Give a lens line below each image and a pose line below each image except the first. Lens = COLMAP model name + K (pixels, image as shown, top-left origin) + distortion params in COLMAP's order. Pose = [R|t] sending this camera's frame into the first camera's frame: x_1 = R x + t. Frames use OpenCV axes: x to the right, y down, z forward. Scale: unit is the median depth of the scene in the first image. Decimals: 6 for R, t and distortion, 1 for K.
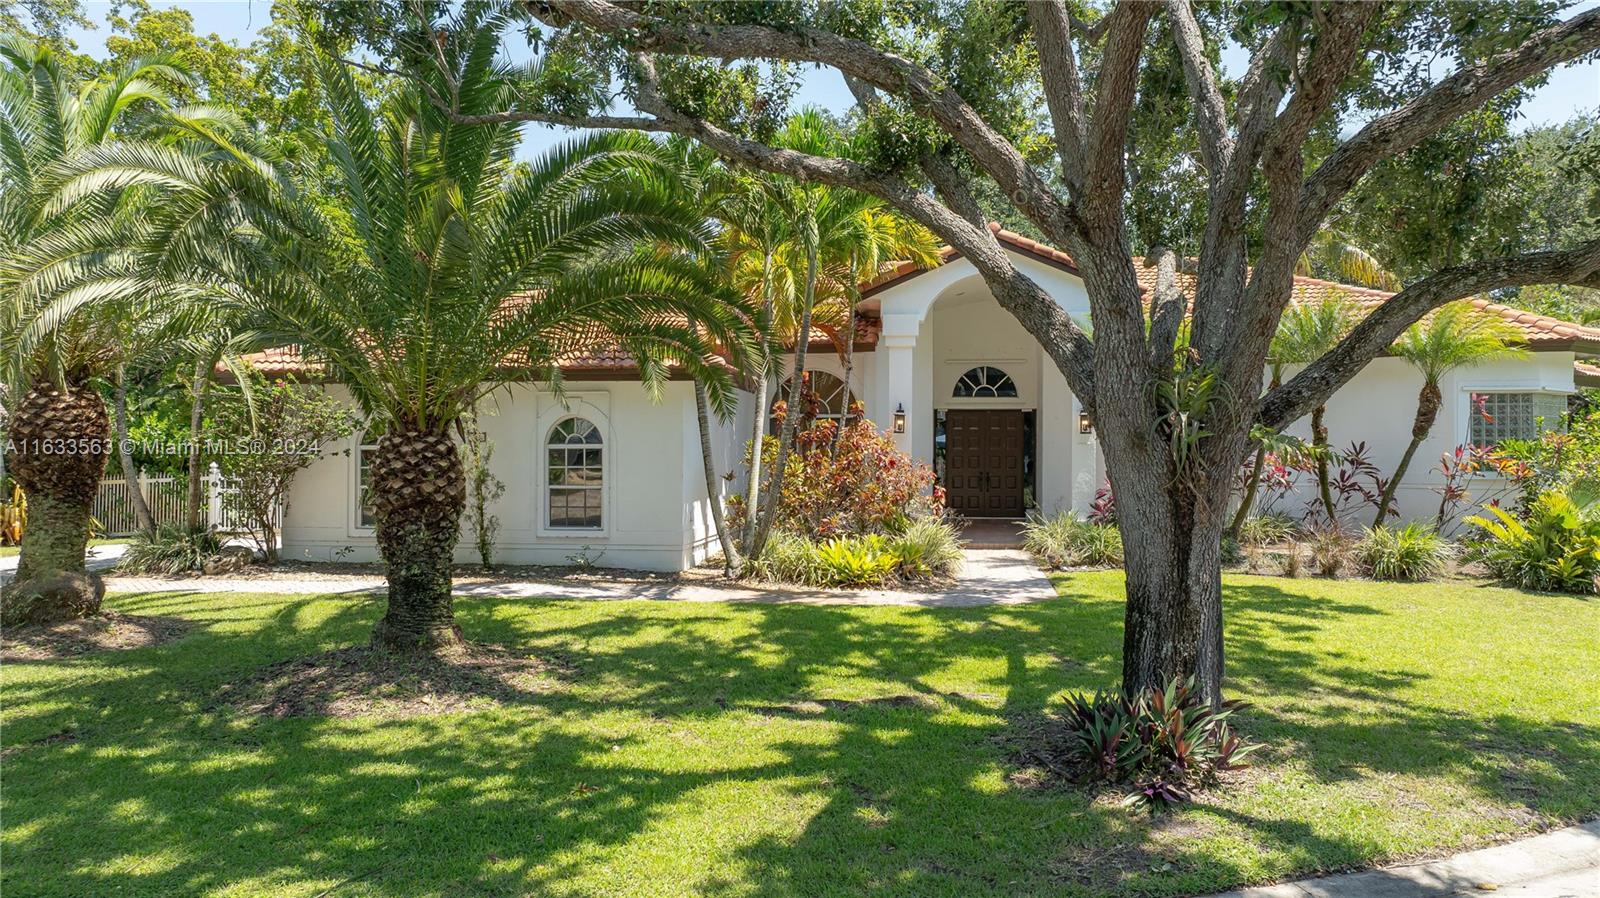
lens RADIAL K [[1102.7, 0, 800.0], [0, 1102.7, 449.0], [0, 0, 1]] dist [0.000424, -0.000641]
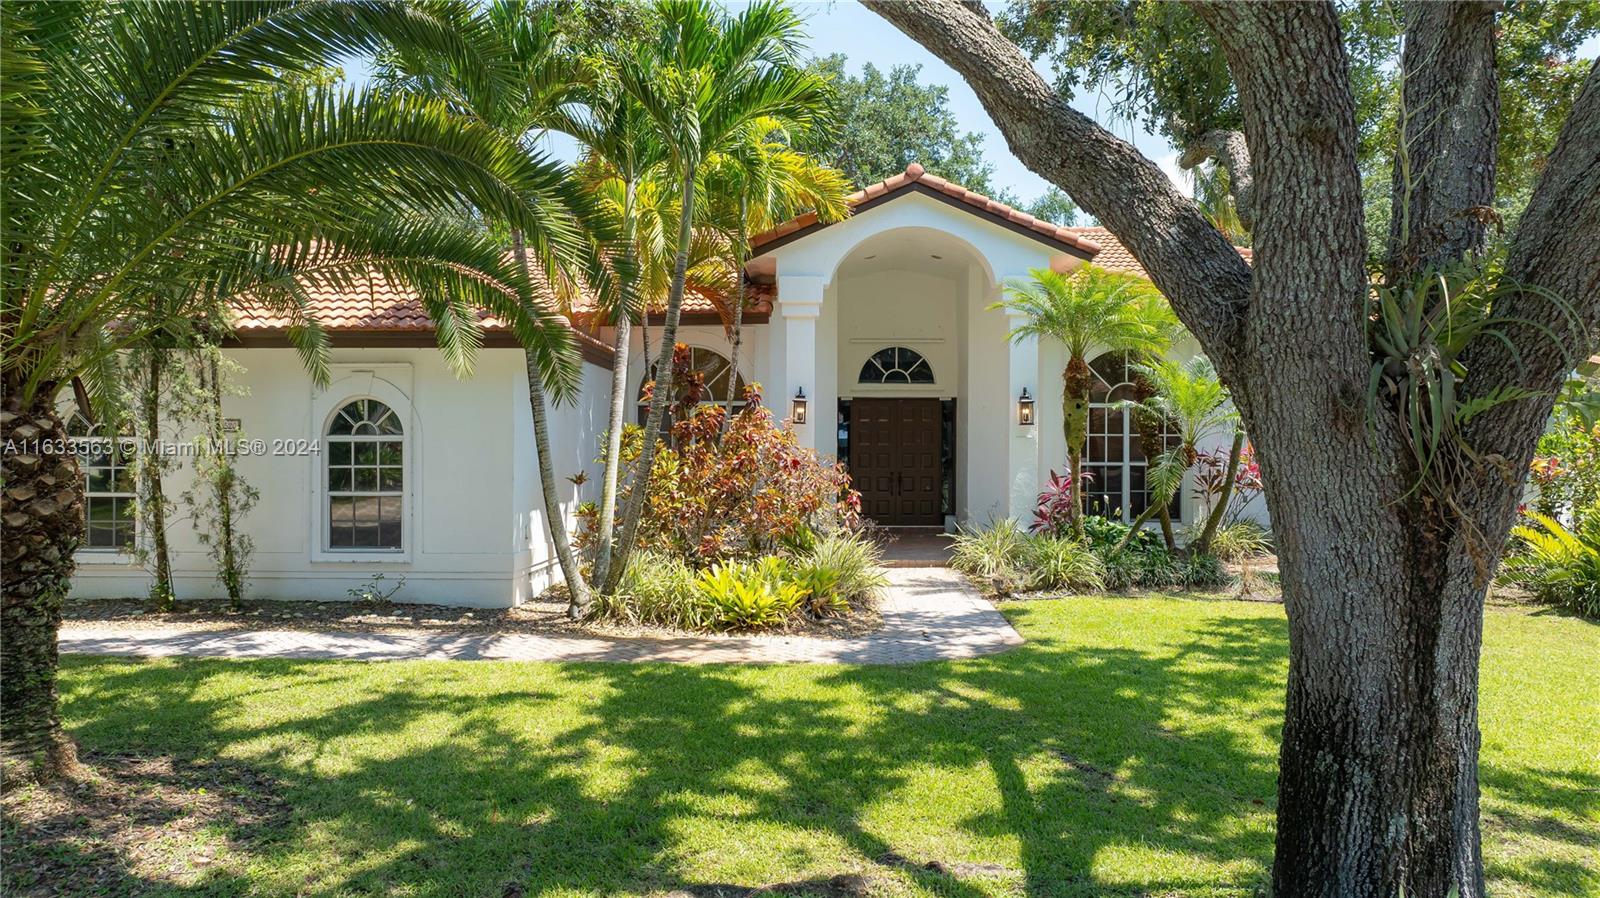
lens RADIAL K [[1102.7, 0, 800.0], [0, 1102.7, 449.0], [0, 0, 1]] dist [0.000424, -0.000641]
pose [[0.994337, 0.000289, 0.106275, 0.006348], [-0.000284, 1.000000, -0.000063, 0.004926], [-0.106275, 0.000033, 0.994337, 0.250709]]
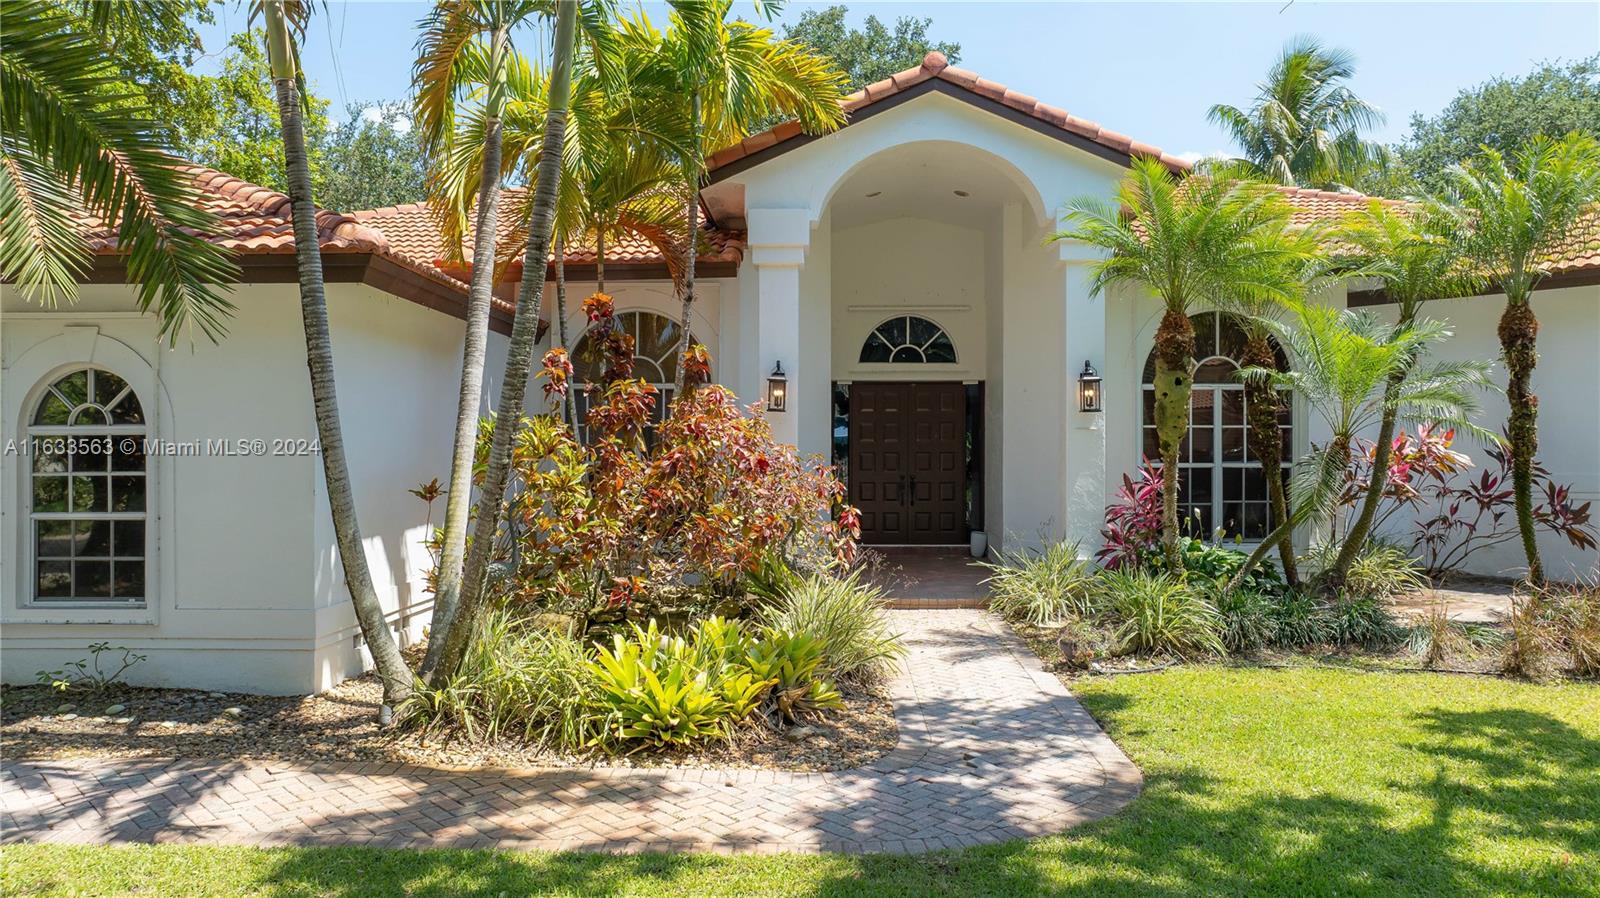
lens RADIAL K [[1102.7, 0, 800.0], [0, 1102.7, 449.0], [0, 0, 1]] dist [0.000424, -0.000641]
pose [[0.994735, -0.002882, 0.102441, 0.053134], [0.003025, 0.999995, -0.001237, 0.007602], [-0.102436, 0.001540, 0.994738, 0.523589]]
